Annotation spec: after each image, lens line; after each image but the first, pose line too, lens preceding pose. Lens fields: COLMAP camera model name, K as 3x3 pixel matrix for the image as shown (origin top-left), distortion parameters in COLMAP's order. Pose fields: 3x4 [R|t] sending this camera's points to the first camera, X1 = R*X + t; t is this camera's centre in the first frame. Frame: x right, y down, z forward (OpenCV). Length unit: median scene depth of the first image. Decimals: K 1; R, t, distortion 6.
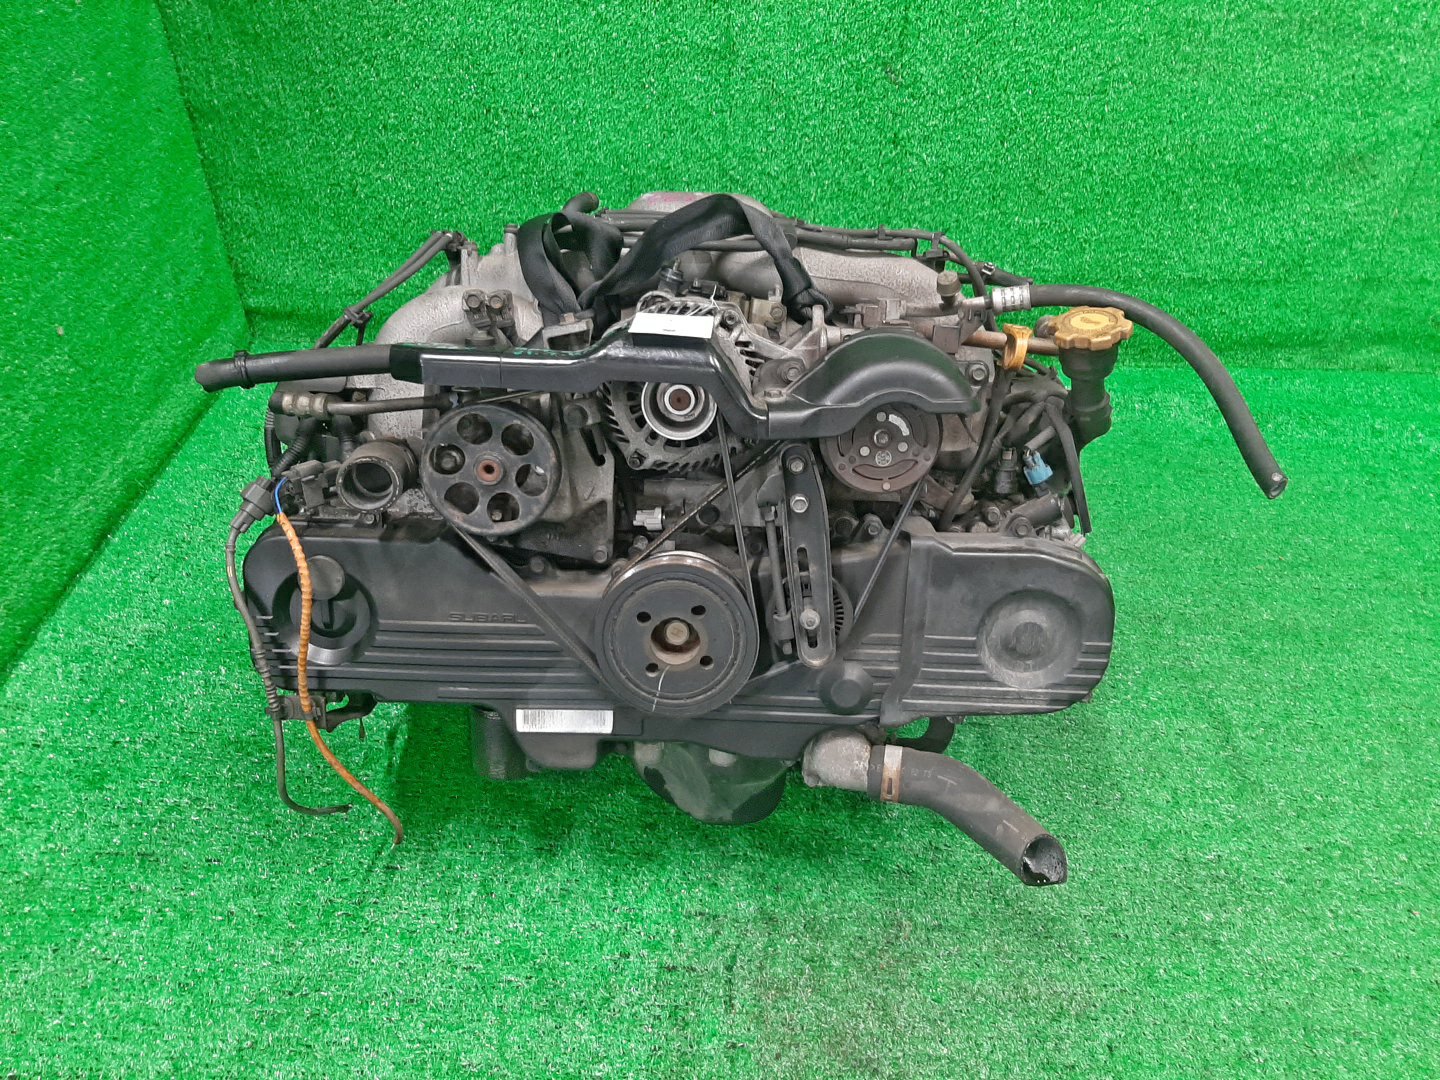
lens RADIAL K [[1113.9, 0, 720.0], [0, 1113.9, 540.0], [0, 0, 1]] dist [0.092953, -0.139553]
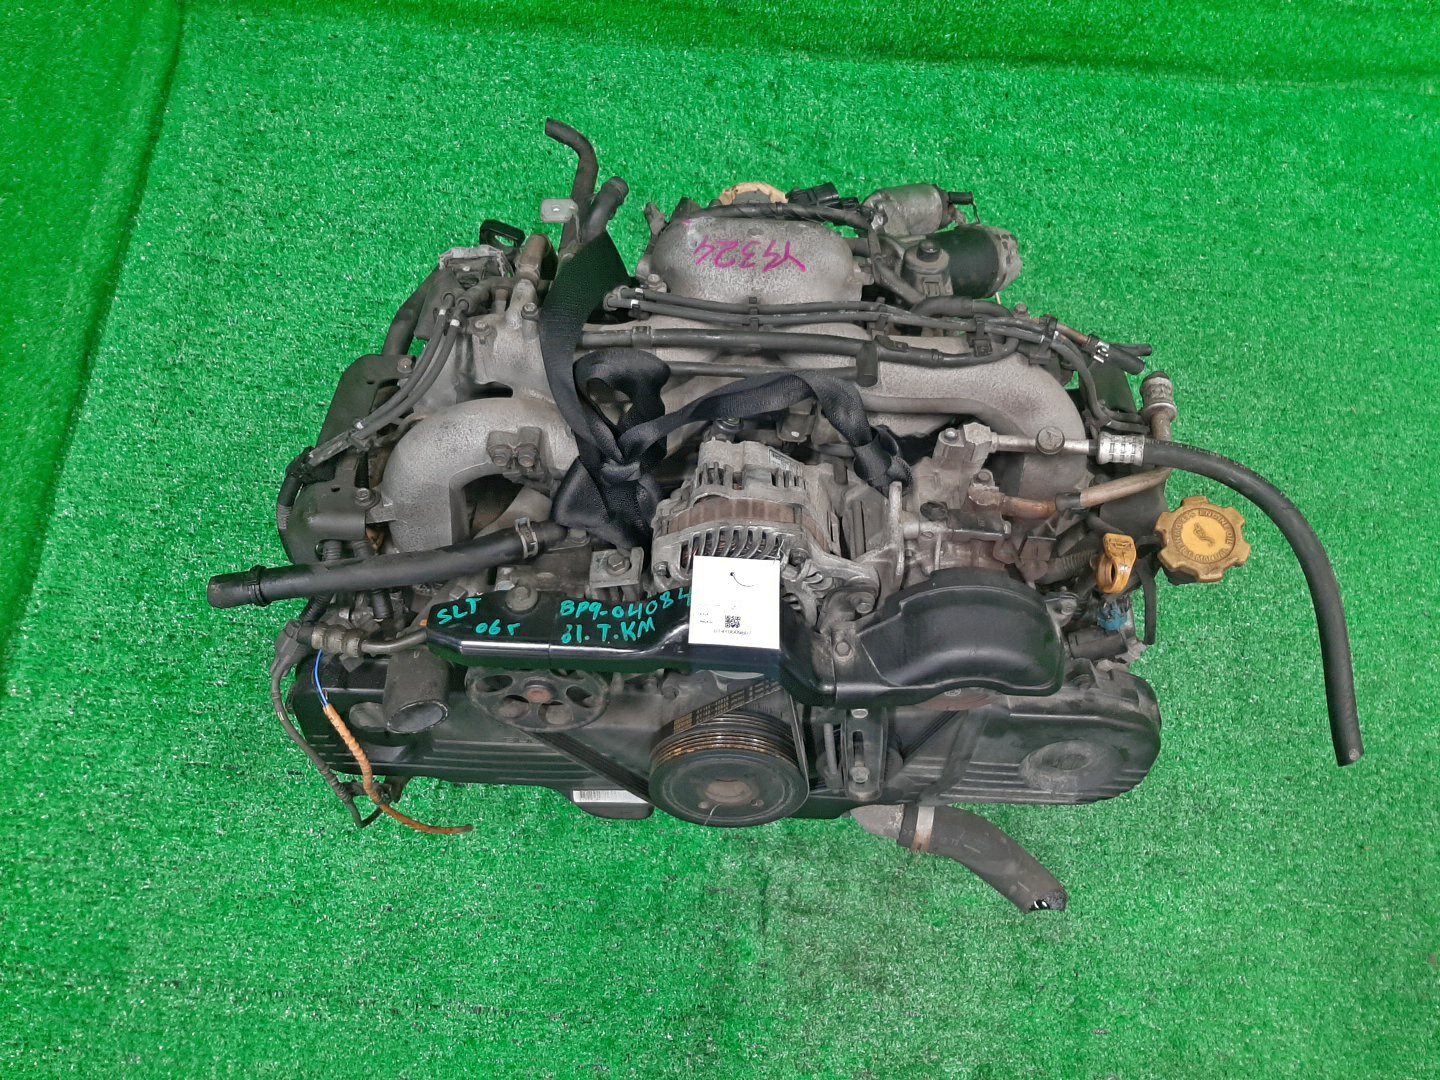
lens RADIAL K [[1113.9, 0, 720.0], [0, 1113.9, 540.0], [0, 0, 1]] dist [0.092953, -0.139553]
pose [[0.999883, 0.014121, 0.005908, -0.053282], [-0.015107, 0.848235, 0.529404, -0.615744], [0.002464, -0.529432, 0.848349, 0.232086]]
